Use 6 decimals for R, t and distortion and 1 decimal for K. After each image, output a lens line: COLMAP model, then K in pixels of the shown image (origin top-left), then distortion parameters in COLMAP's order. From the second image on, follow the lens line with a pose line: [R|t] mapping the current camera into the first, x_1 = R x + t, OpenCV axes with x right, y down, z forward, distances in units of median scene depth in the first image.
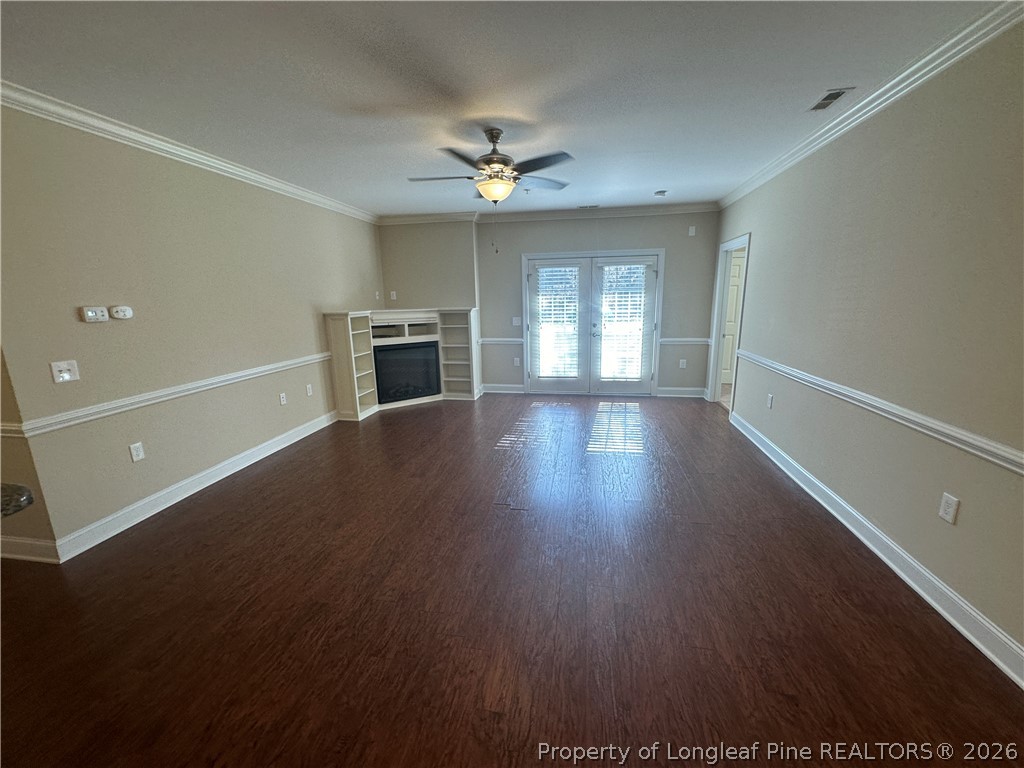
lens RADIAL K [[407.4, 0, 516.6], [0, 407.4, 382.2], [0, 0, 1]] dist [-0.003149, -0.000230]
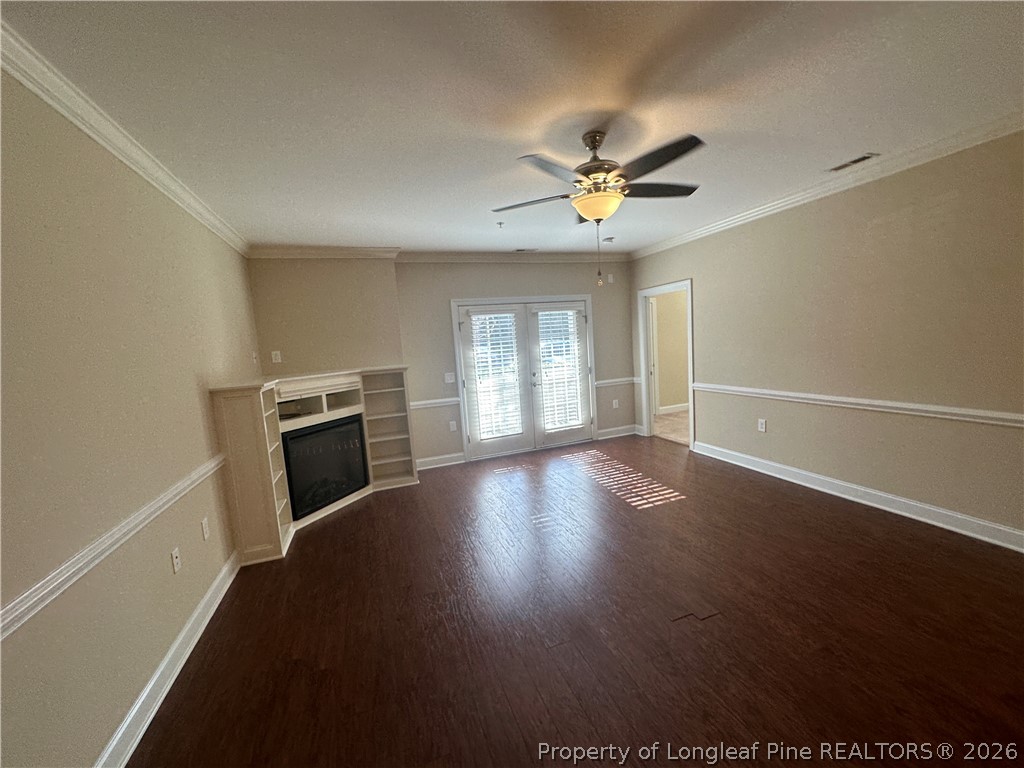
lens RADIAL K [[407.4, 0, 512.8], [0, 407.4, 384.3], [0, 0, 1]] dist [-0.003149, -0.000230]
pose [[0.862159, -0.096387, 0.497385, -0.321316], [0.159816, 0.983353, -0.086462, -0.046211], [-0.480771, 0.154034, 0.863211, 0.231632]]
